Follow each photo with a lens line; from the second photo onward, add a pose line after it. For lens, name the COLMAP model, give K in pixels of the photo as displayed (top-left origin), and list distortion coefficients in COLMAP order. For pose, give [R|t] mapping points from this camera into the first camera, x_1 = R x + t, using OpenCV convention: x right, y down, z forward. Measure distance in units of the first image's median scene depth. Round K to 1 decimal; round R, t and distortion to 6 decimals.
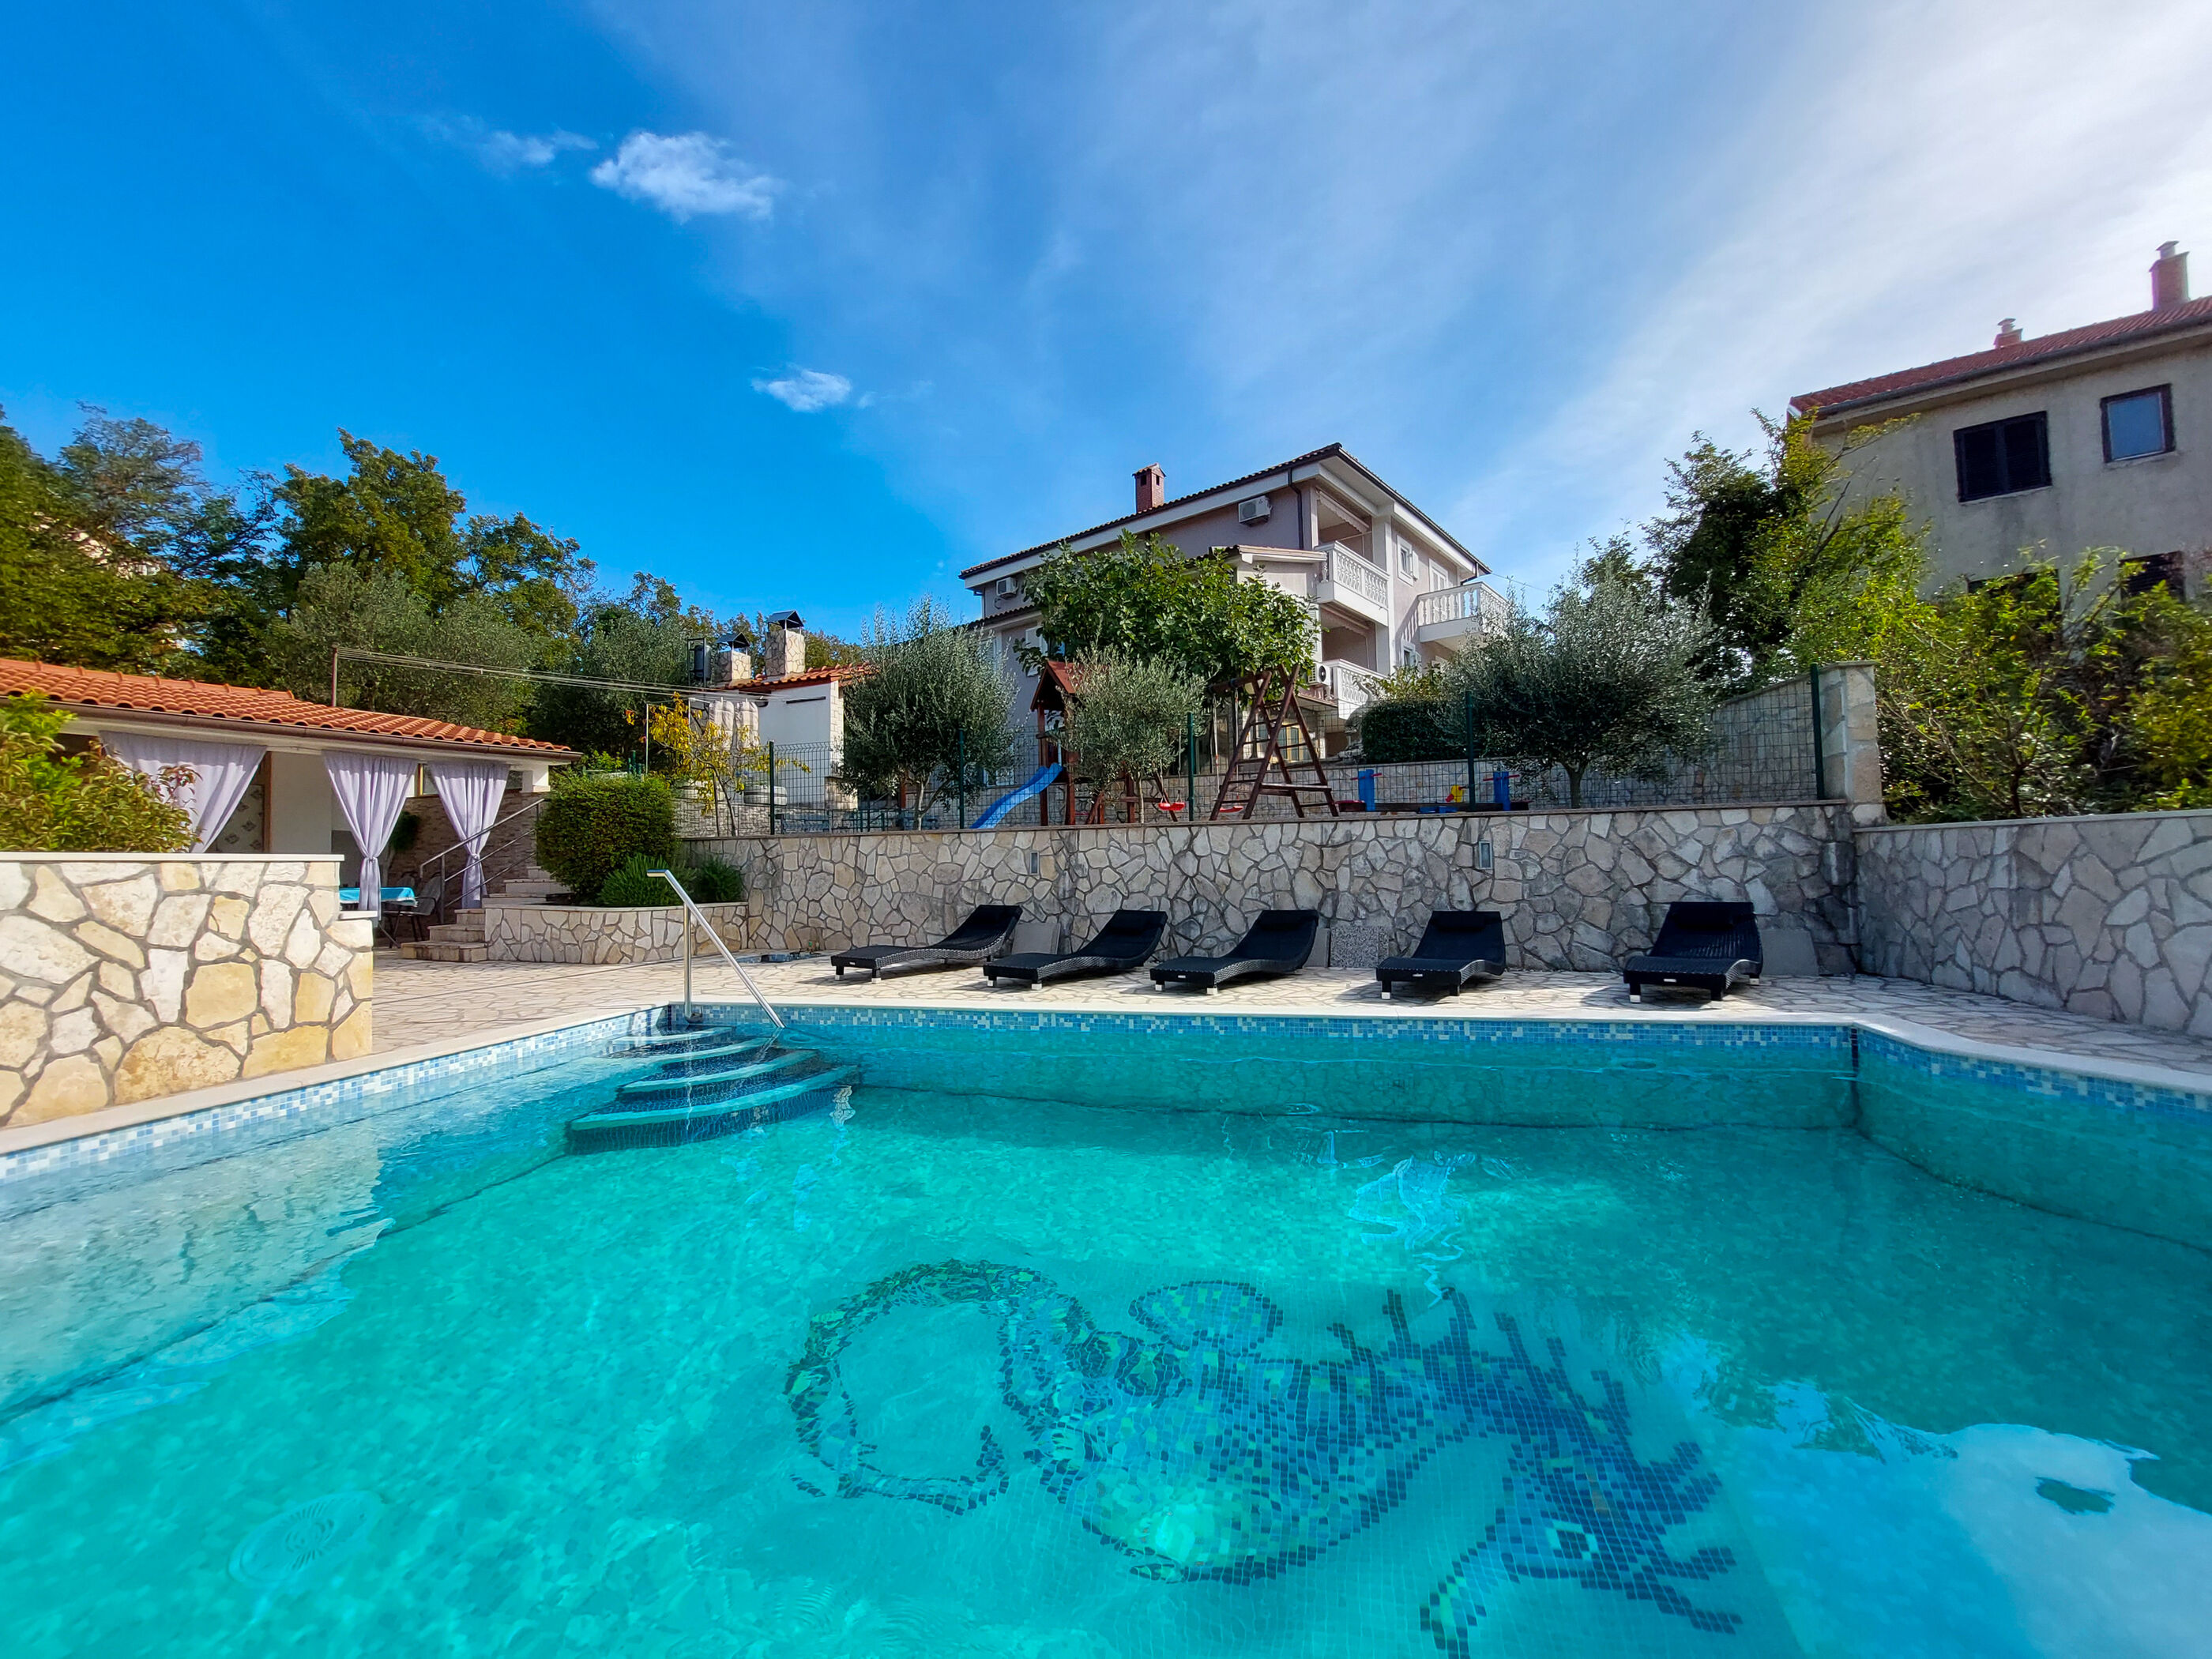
lens RADIAL K [[890.7, 0, 1105.5], [0, 890.7, 830.9], [0, 0, 1]] dist [-0.017362, -0.000481]
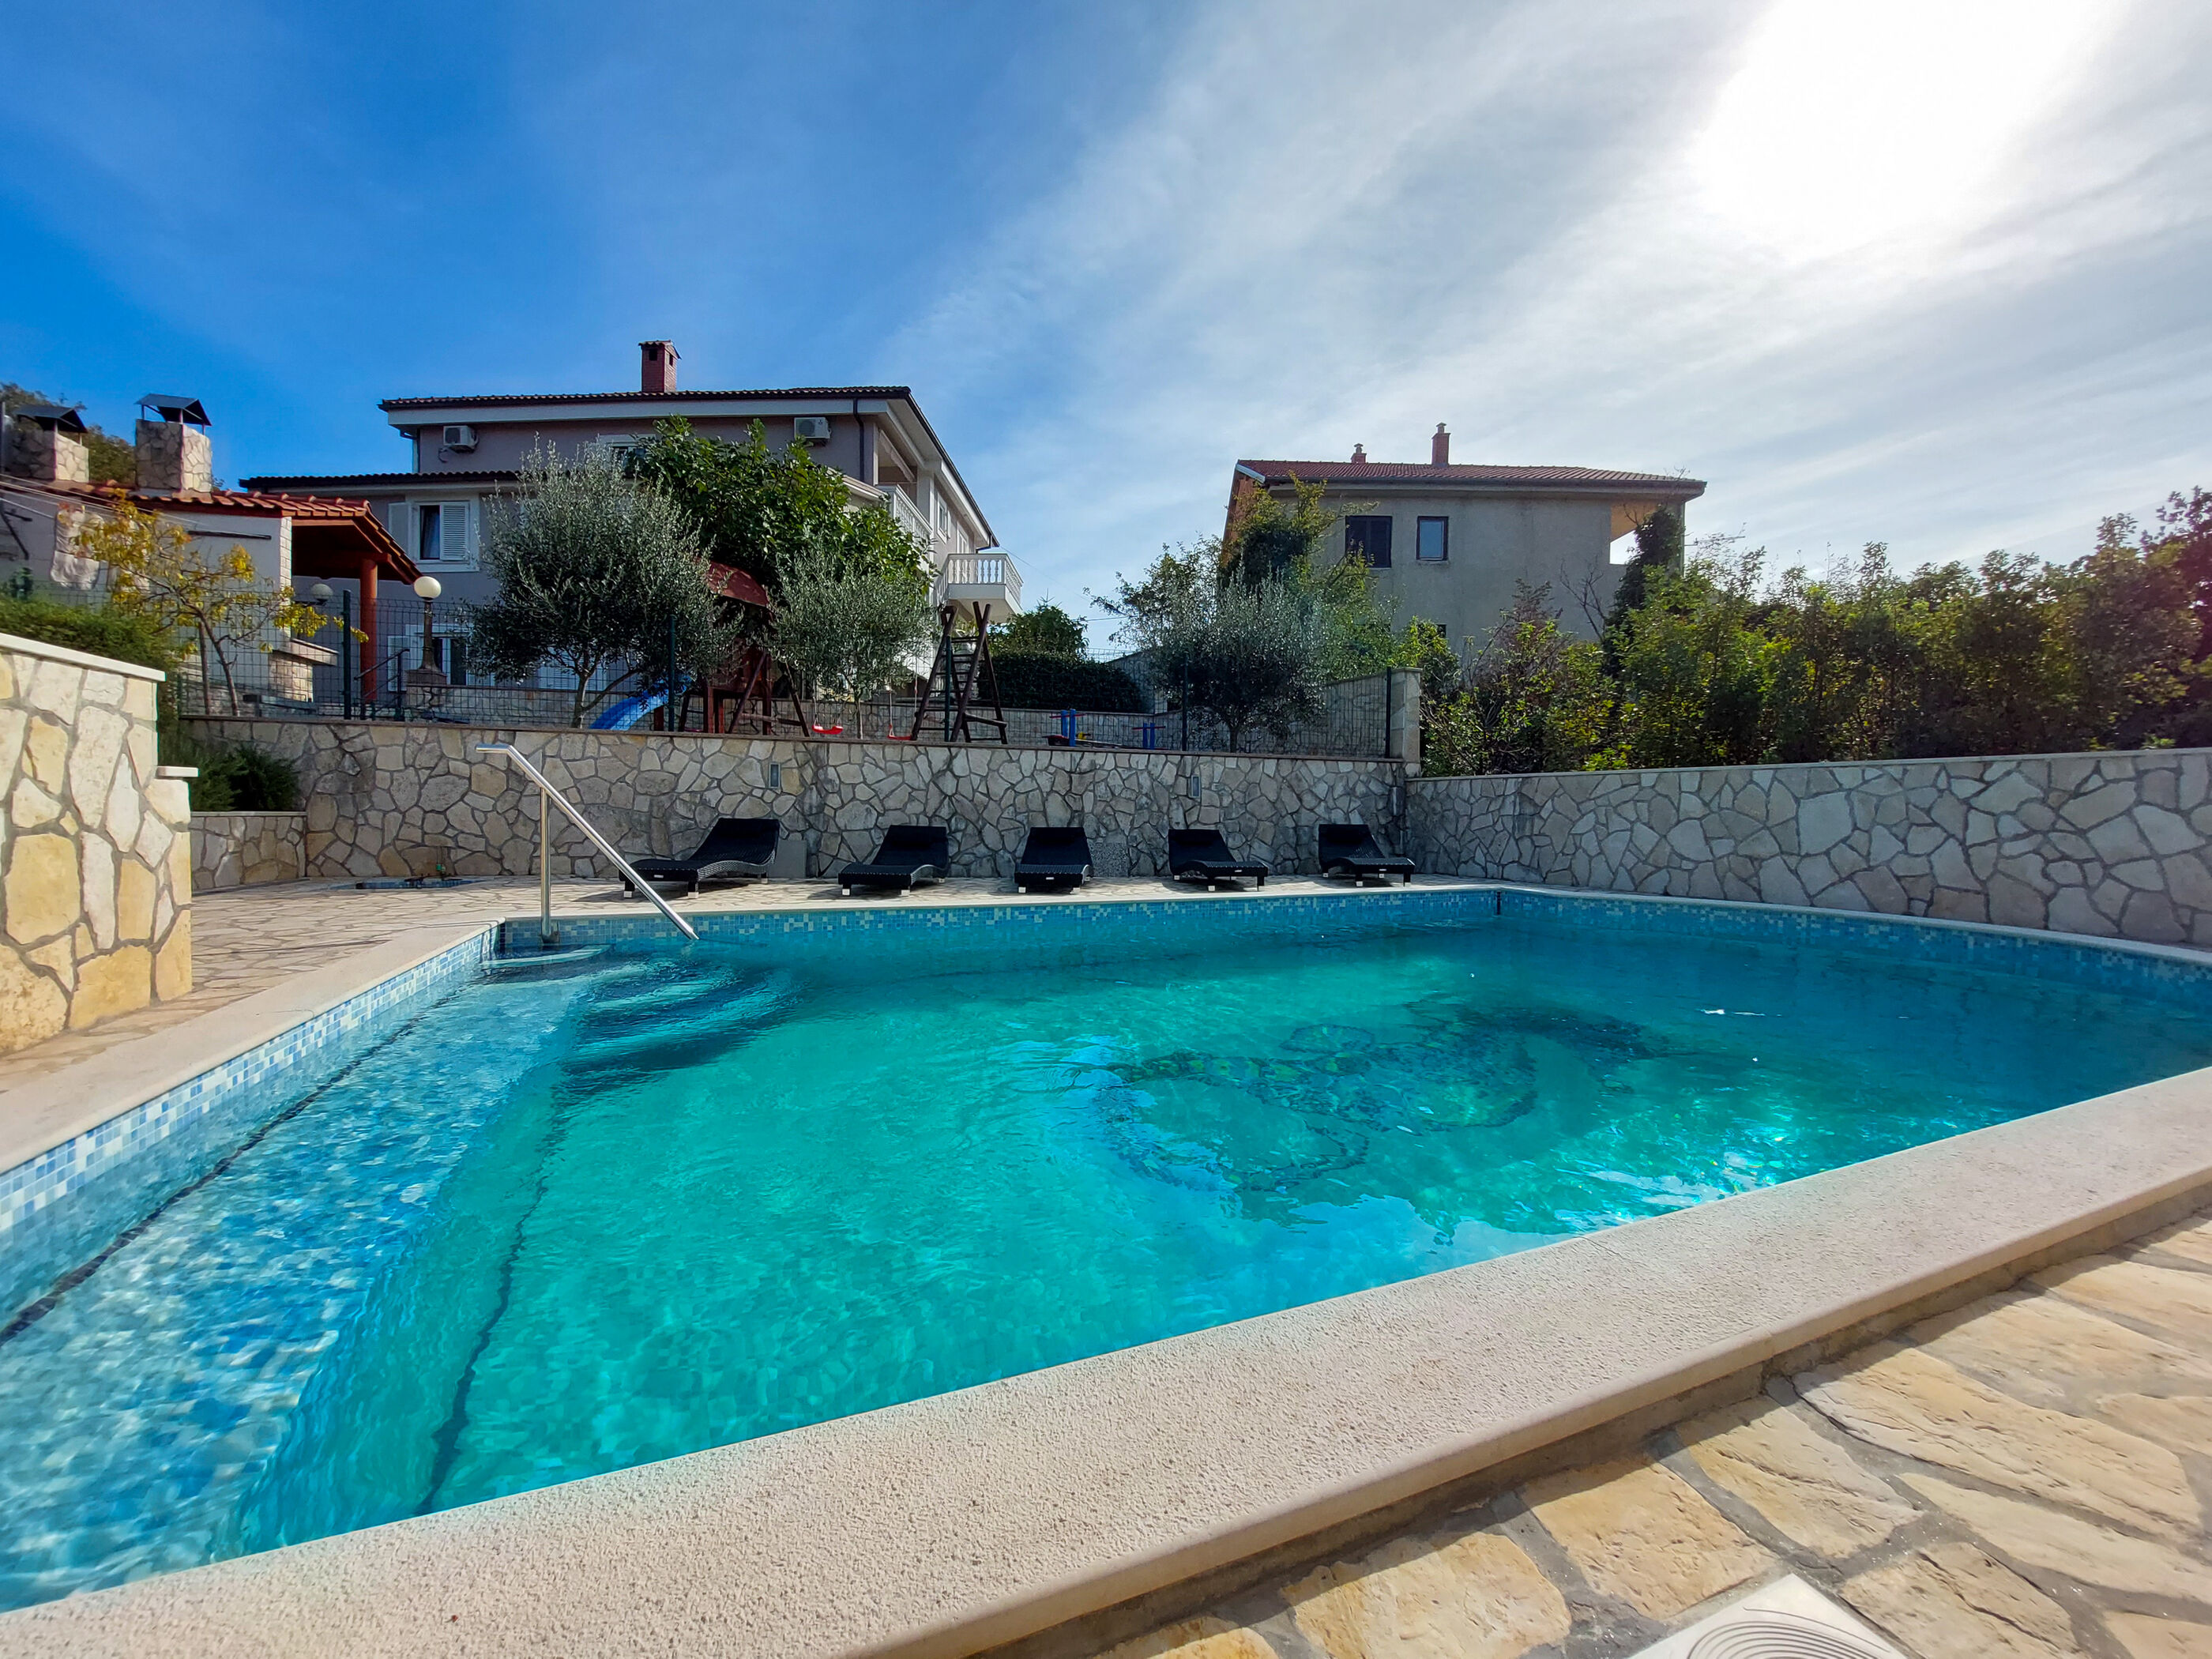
lens RADIAL K [[890.7, 0, 1113.2], [0, 890.7, 832.0], [0, 0, 1]] dist [-0.017362, -0.000481]
pose [[0.799016, 0.017184, 0.601064, -0.426764], [-0.050696, 0.997958, 0.038861, 0.049888], [-0.599168, -0.061522, 0.798256, 0.065750]]
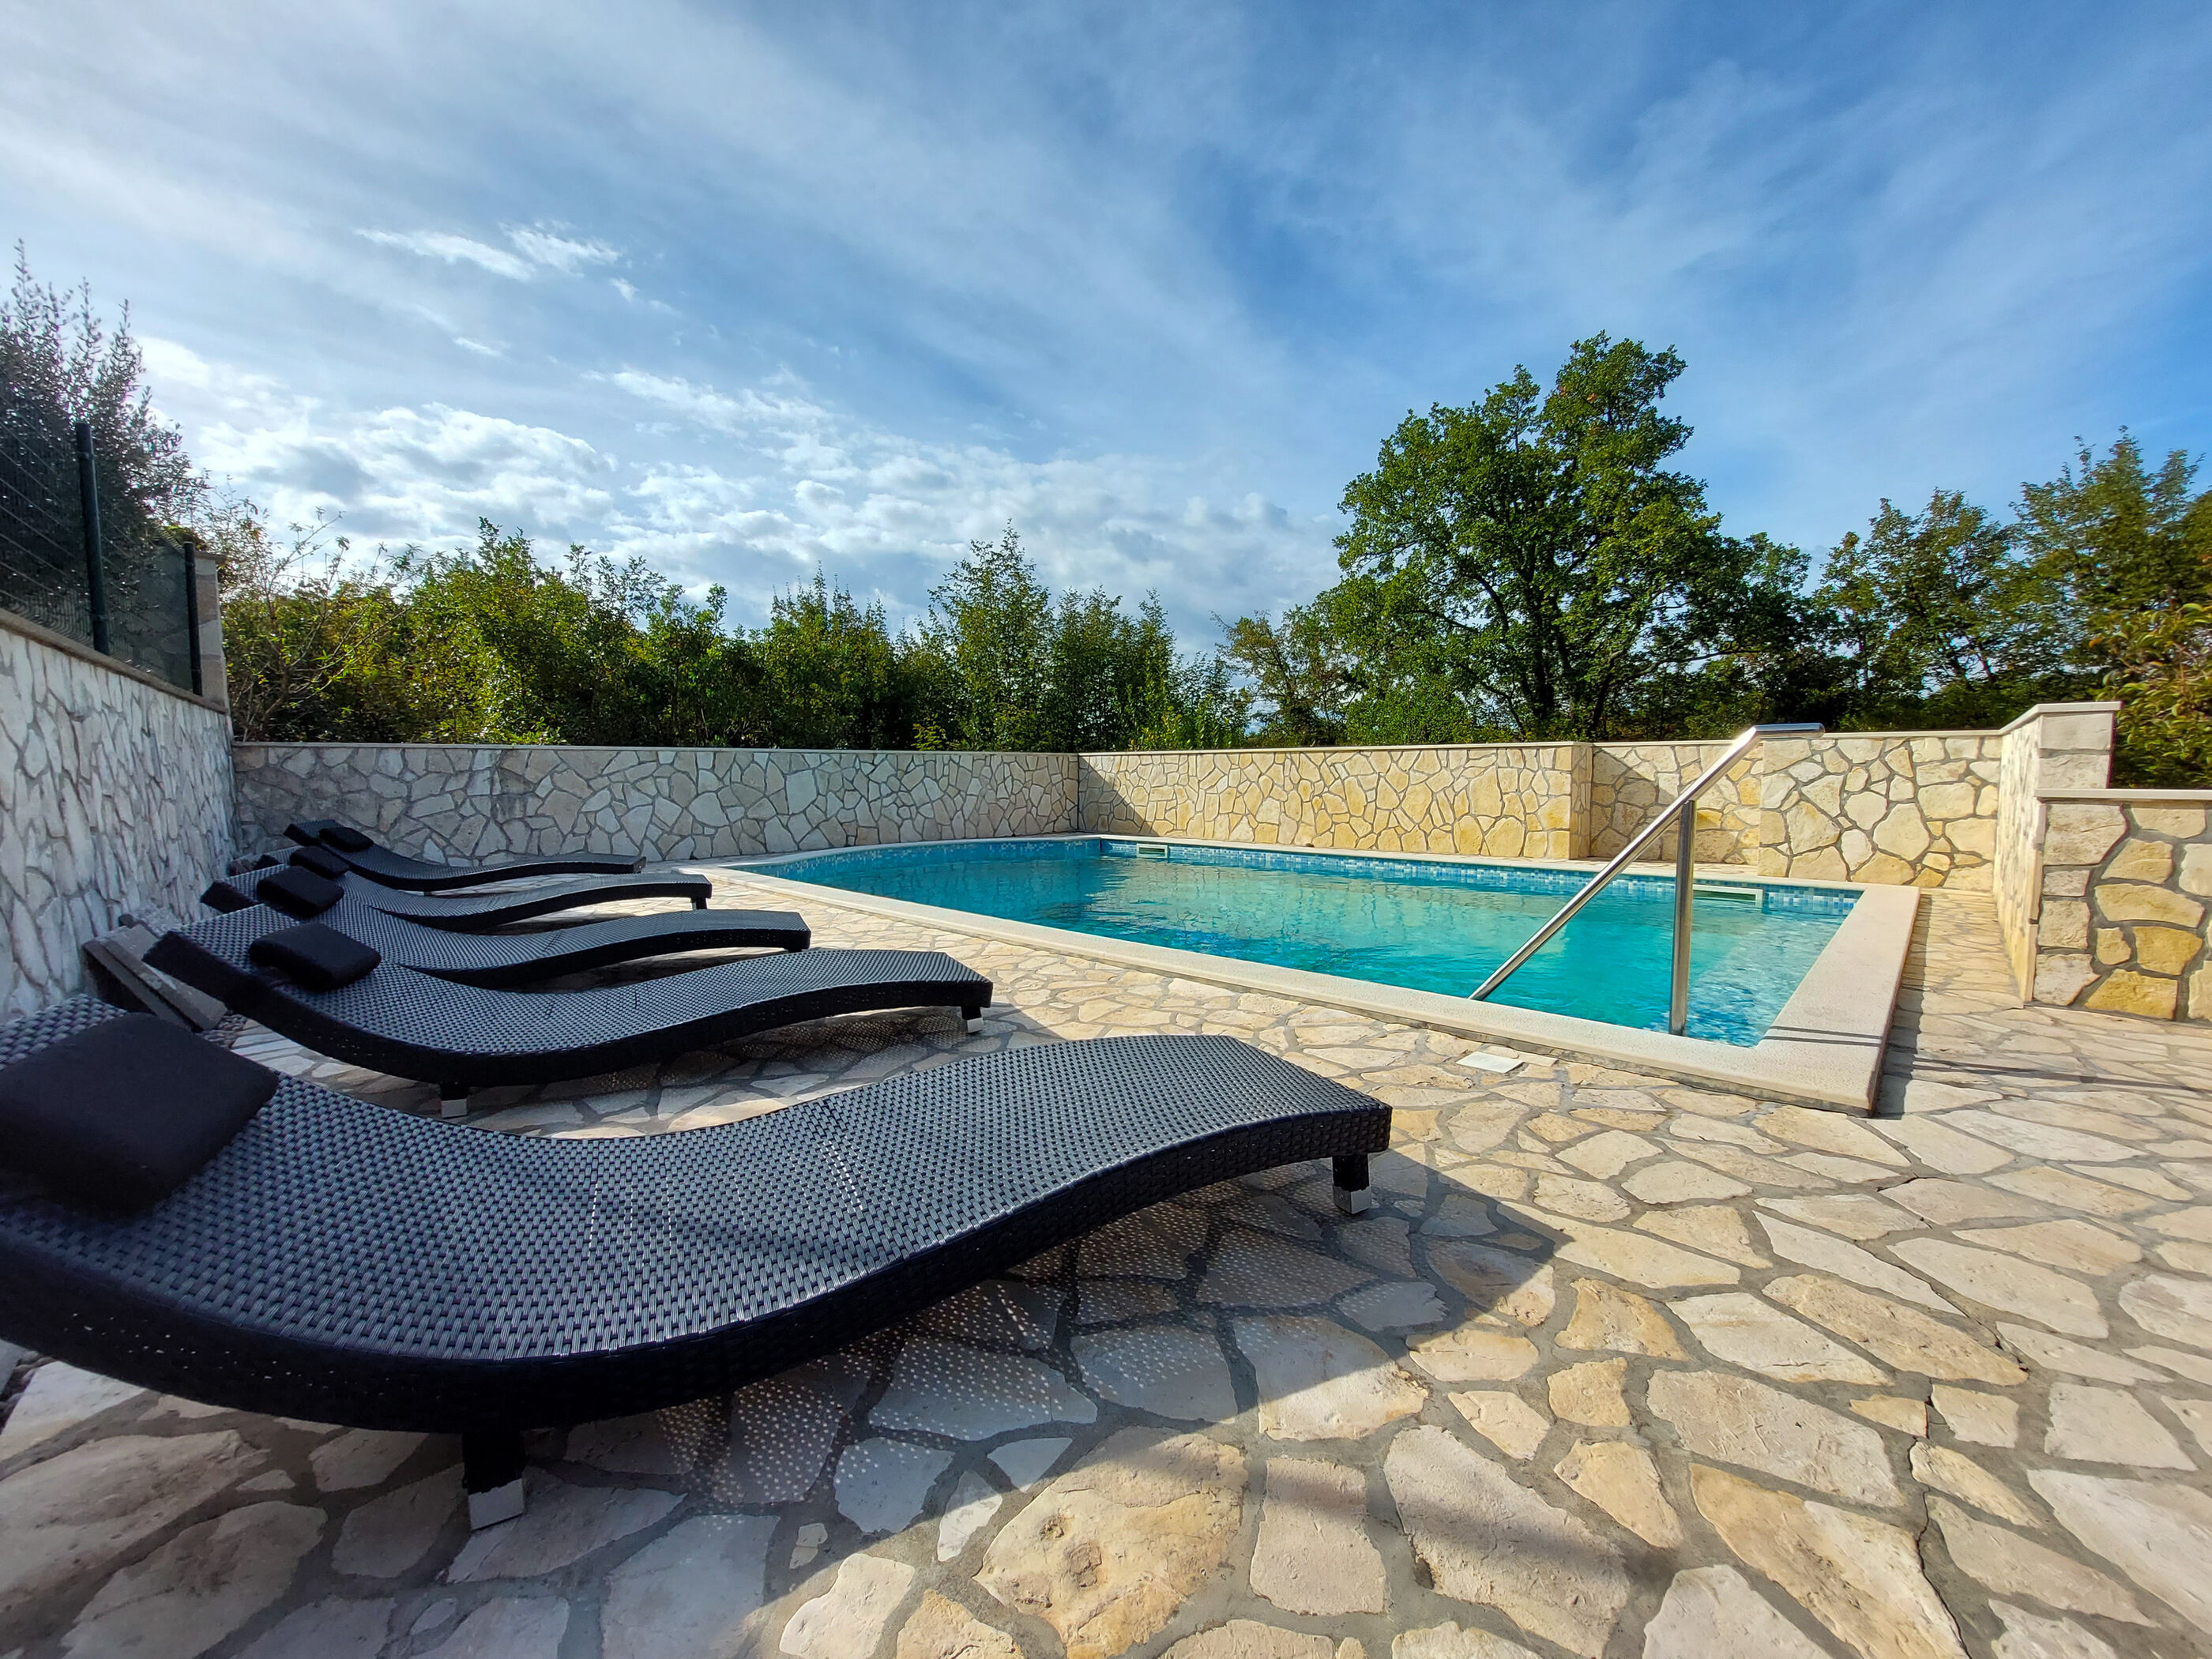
lens RADIAL K [[890.7, 0, 1101.3], [0, 890.7, 827.4], [0, 0, 1]] dist [-0.017362, -0.000481]
pose [[-0.866047, -0.006080, 0.499926, -0.351510], [0.006137, 0.999721, 0.022789, 0.064167], [-0.499925, 0.022804, -0.865768, 1.208482]]
